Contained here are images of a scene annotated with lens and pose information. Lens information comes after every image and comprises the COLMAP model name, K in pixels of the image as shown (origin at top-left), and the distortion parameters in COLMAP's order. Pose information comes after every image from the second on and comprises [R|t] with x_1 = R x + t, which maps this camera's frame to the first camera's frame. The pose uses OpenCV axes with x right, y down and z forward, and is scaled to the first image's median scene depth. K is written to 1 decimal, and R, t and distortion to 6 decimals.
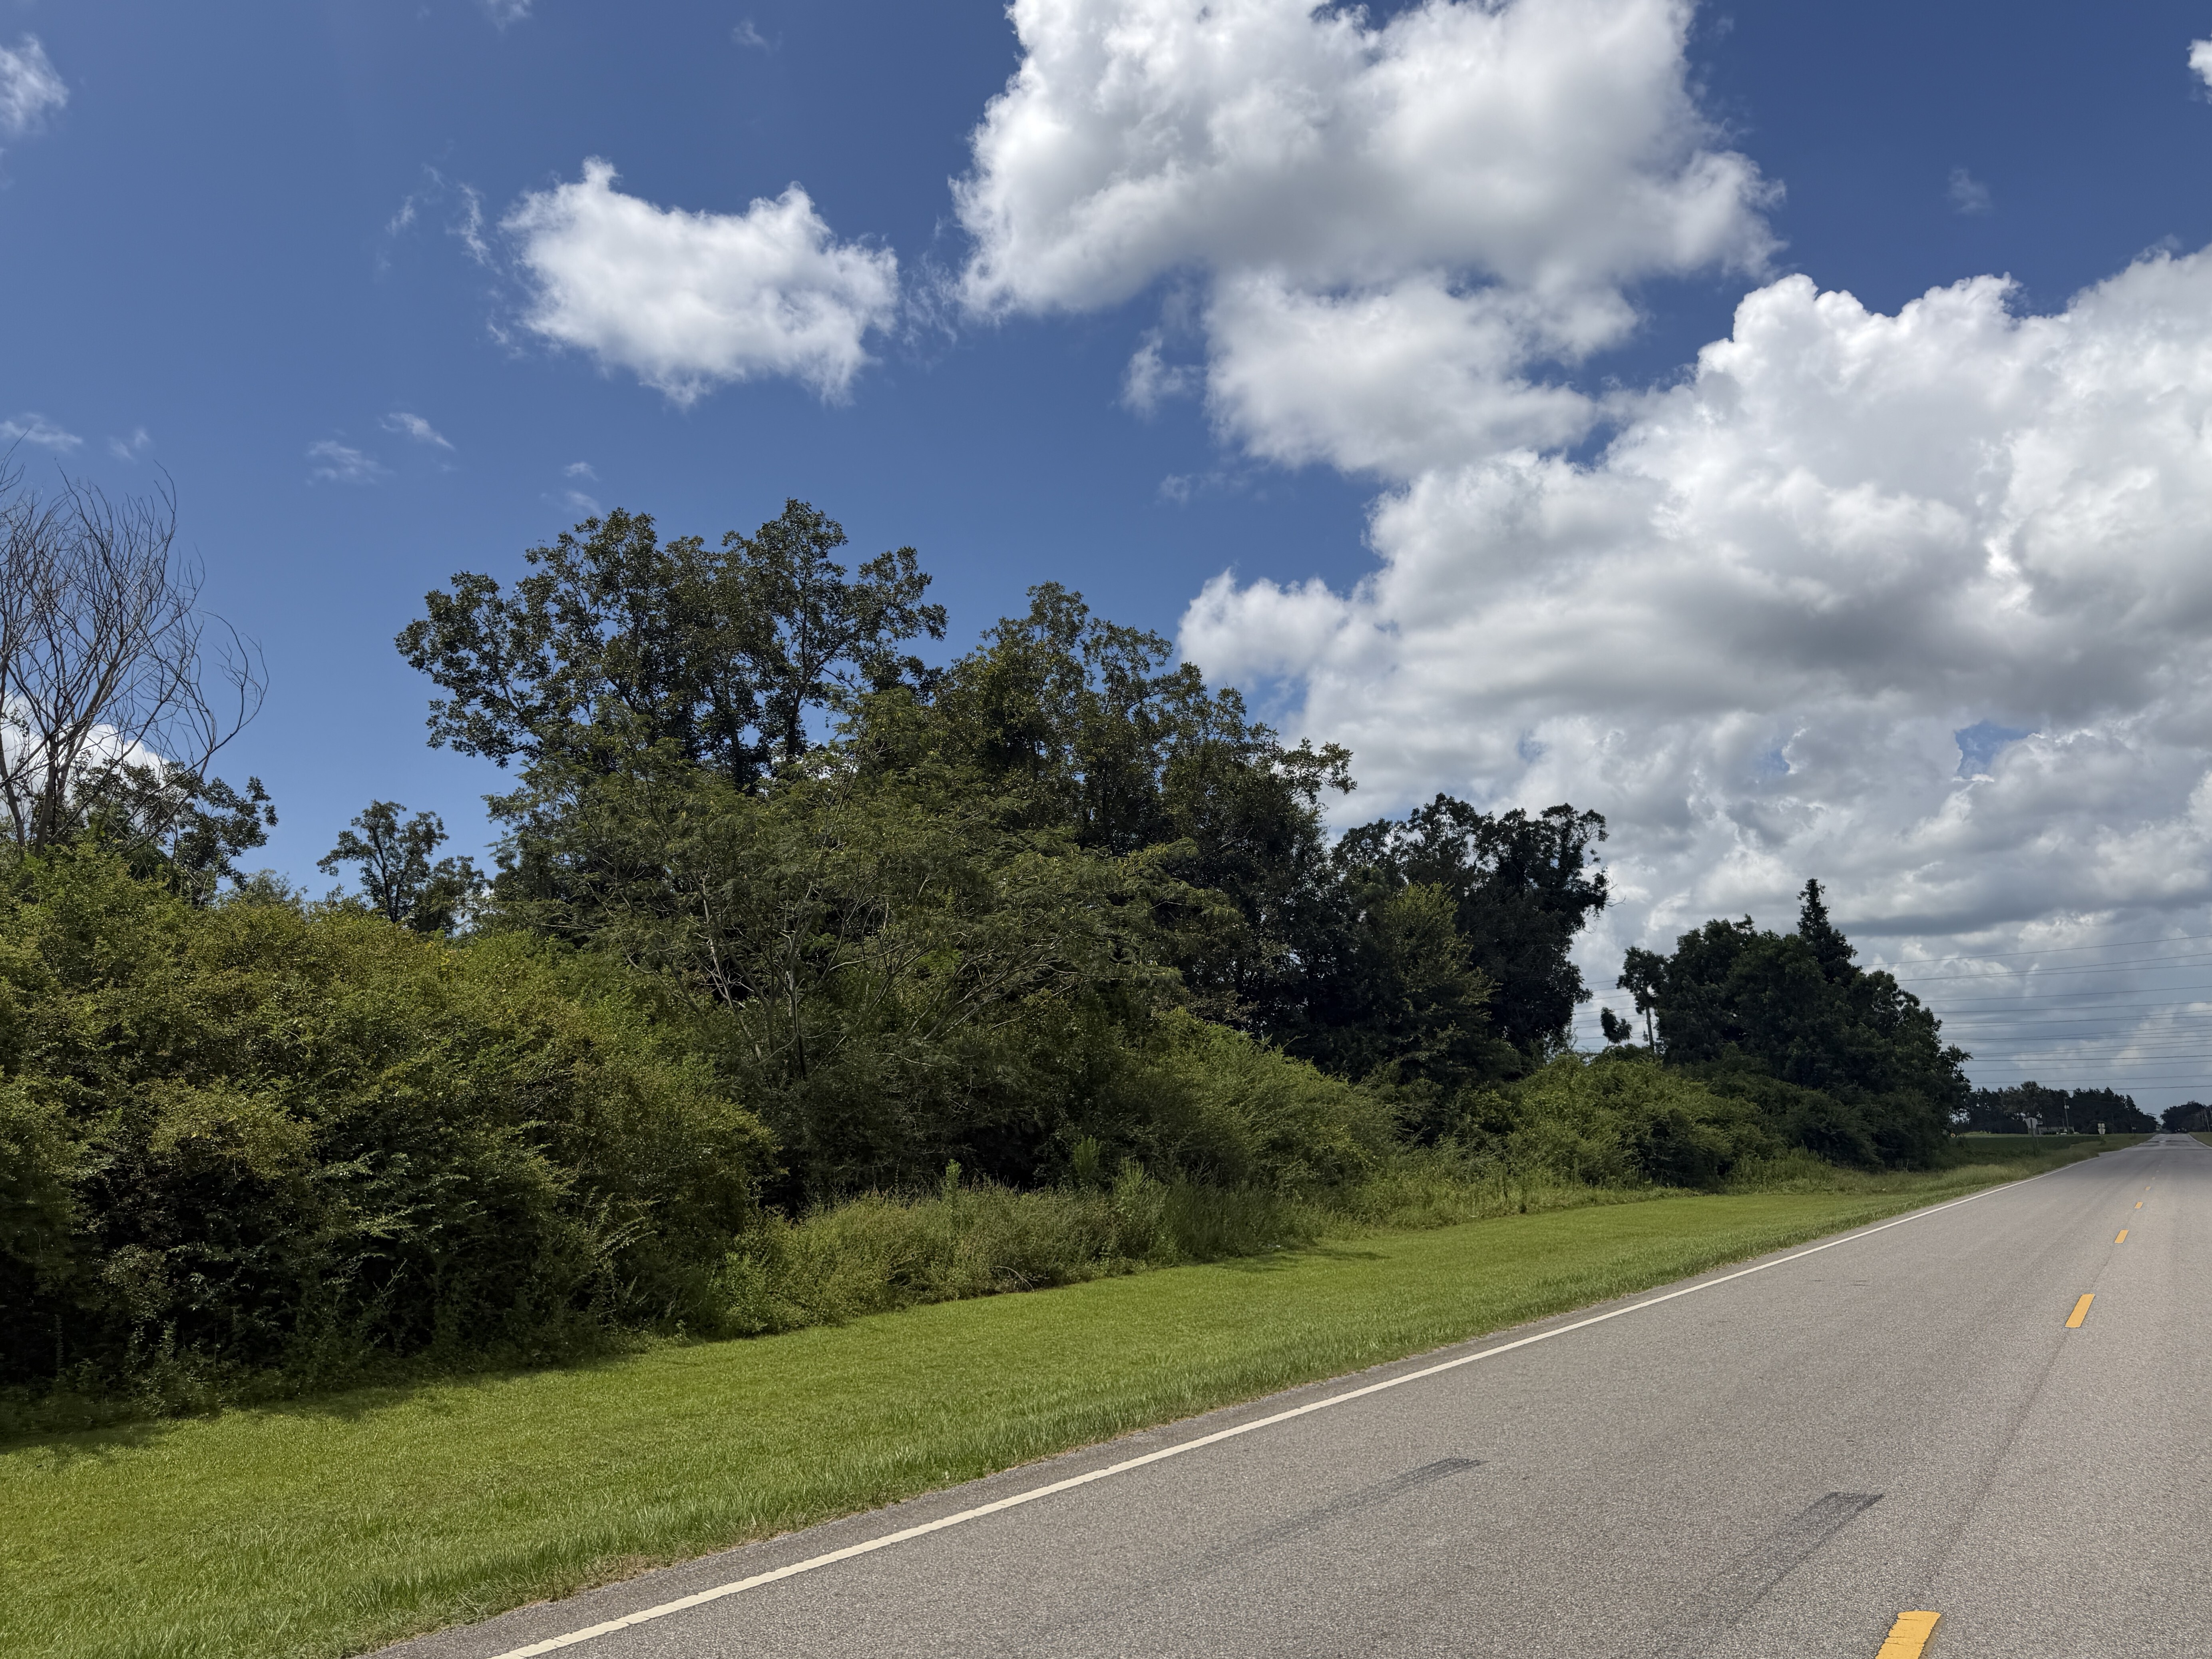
lens RADIAL K [[1469.1, 0, 1106.0], [0, 1469.1, 829.5], [0, 0, 1]] dist [0.097589, -0.098571]
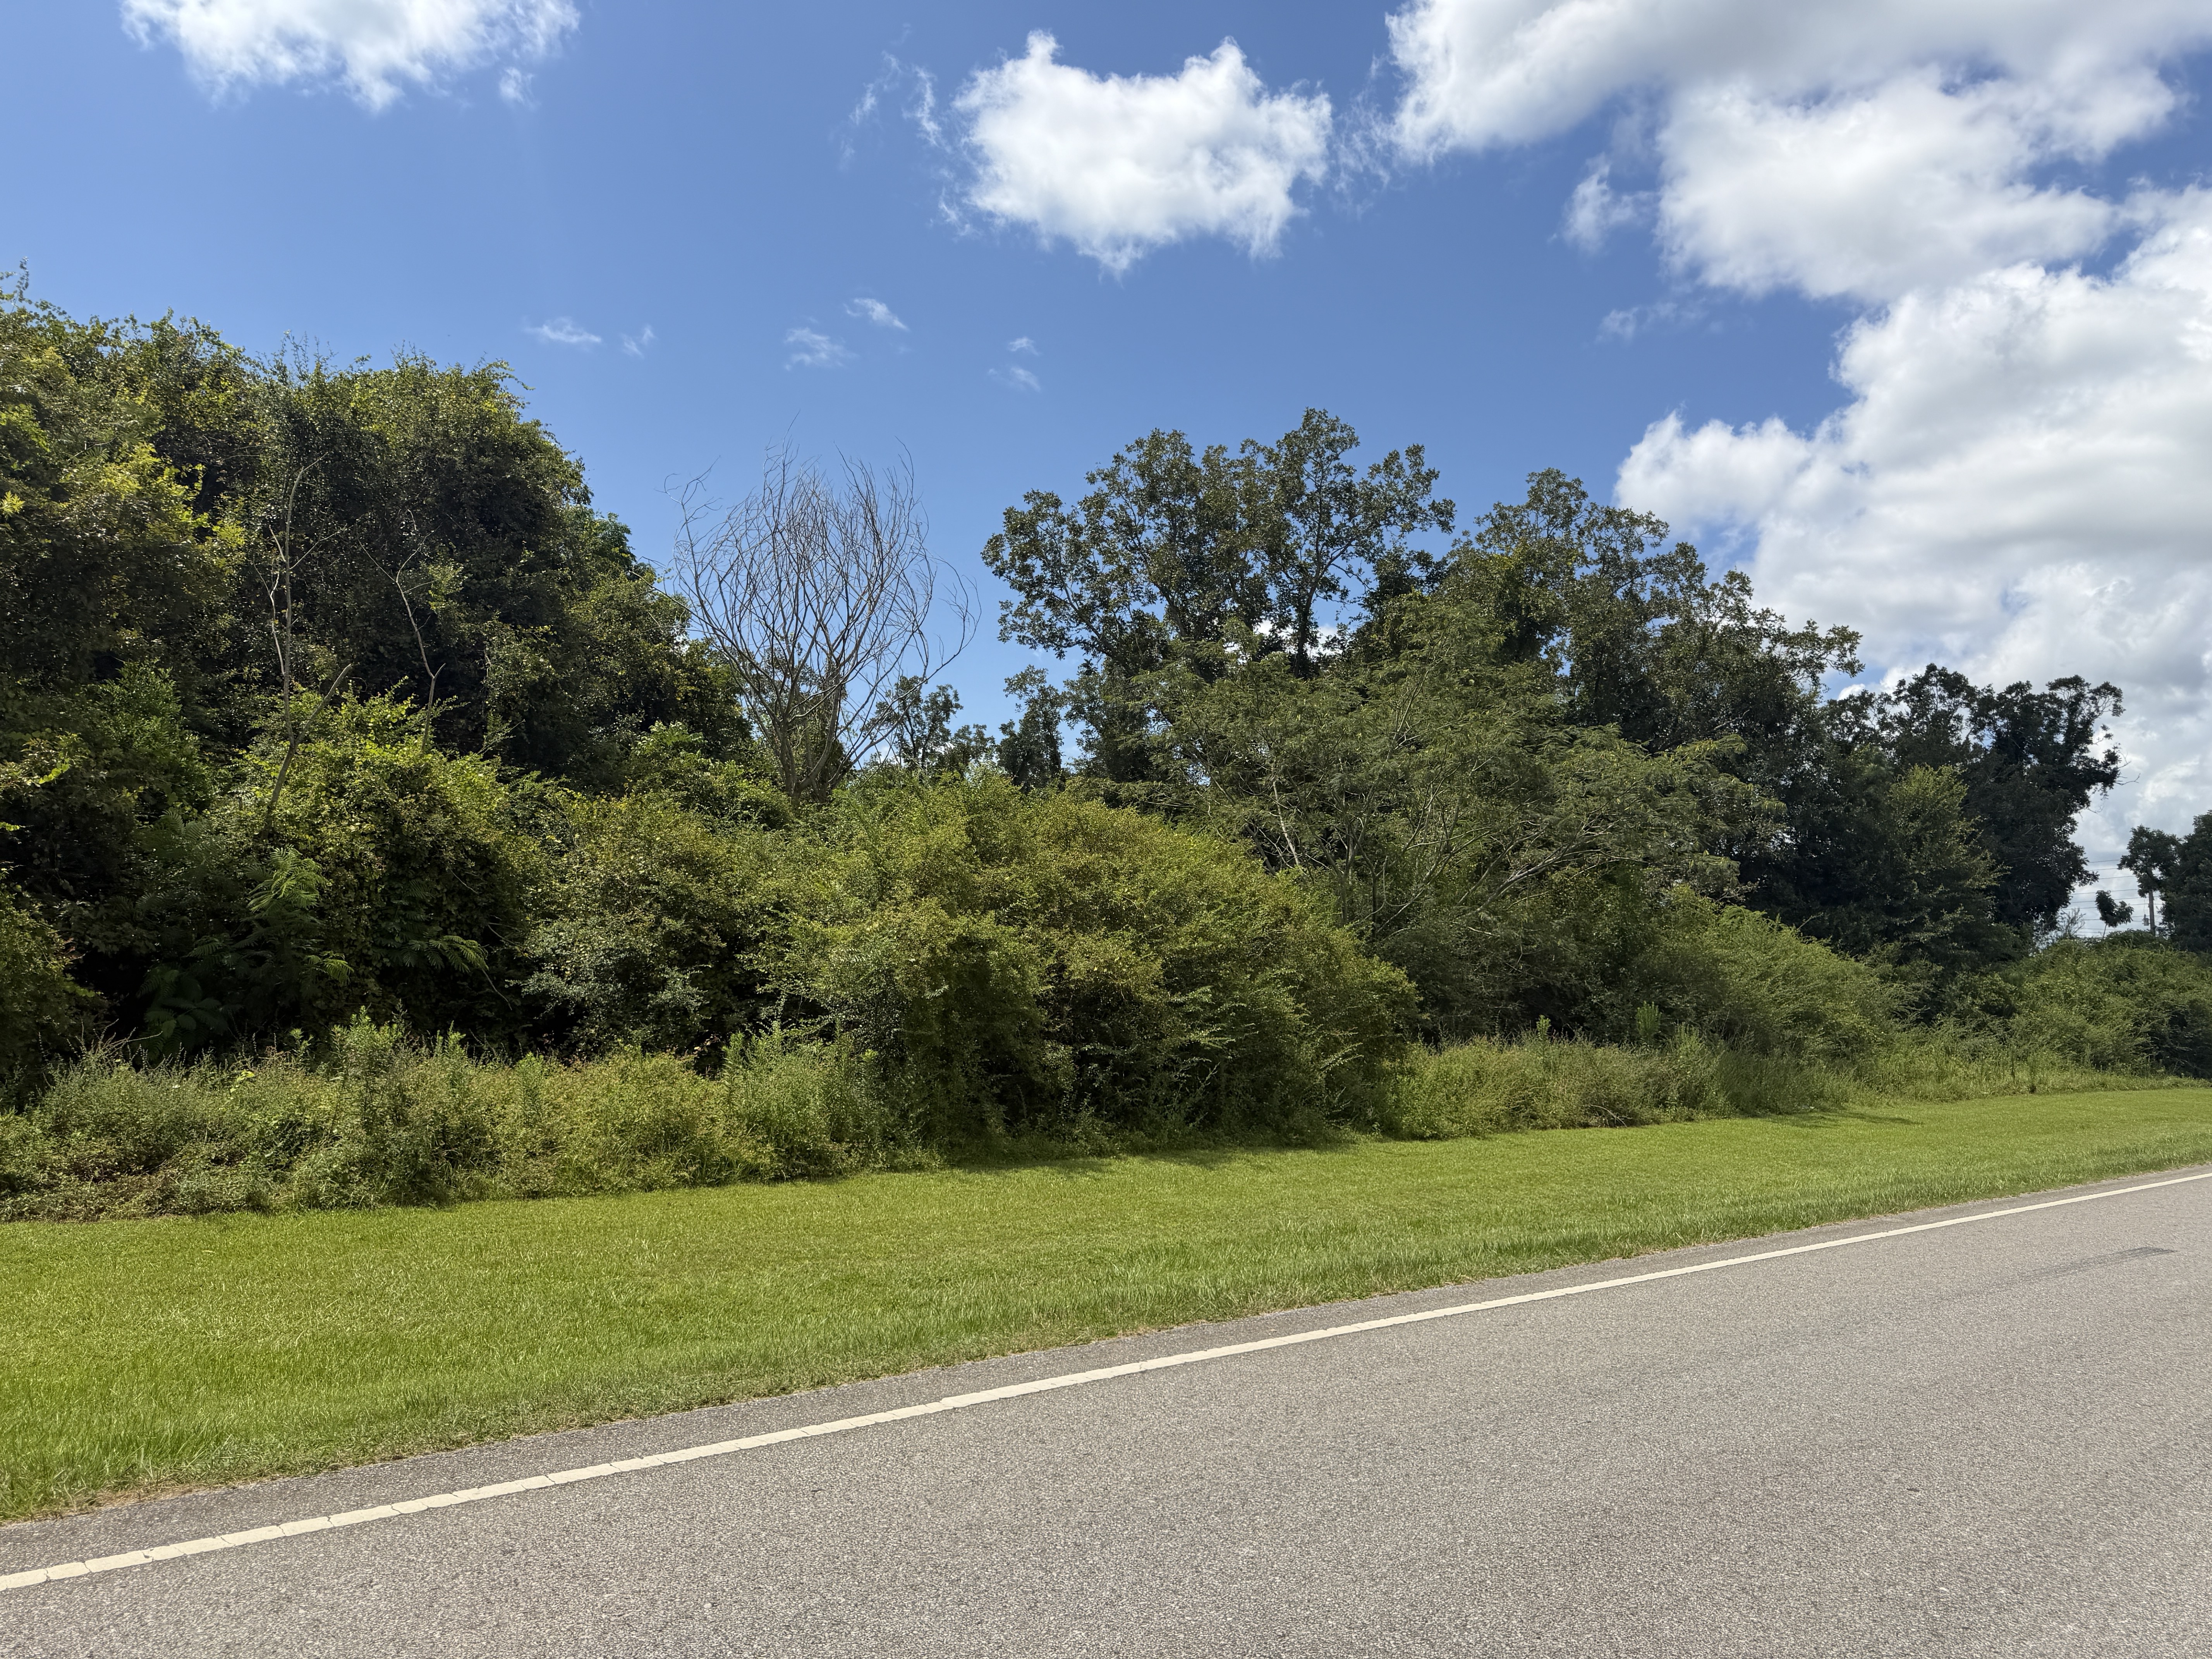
lens RADIAL K [[1547.0, 0, 1106.0], [0, 1547.0, 829.5], [0, 0, 1]] dist [0.002638, -0.005887]
pose [[0.973221, 0.024076, -0.228607, -0.063335], [-0.000734, 0.994820, 0.101646, -0.019804], [0.229870, -0.098756, 0.968198, -0.103275]]
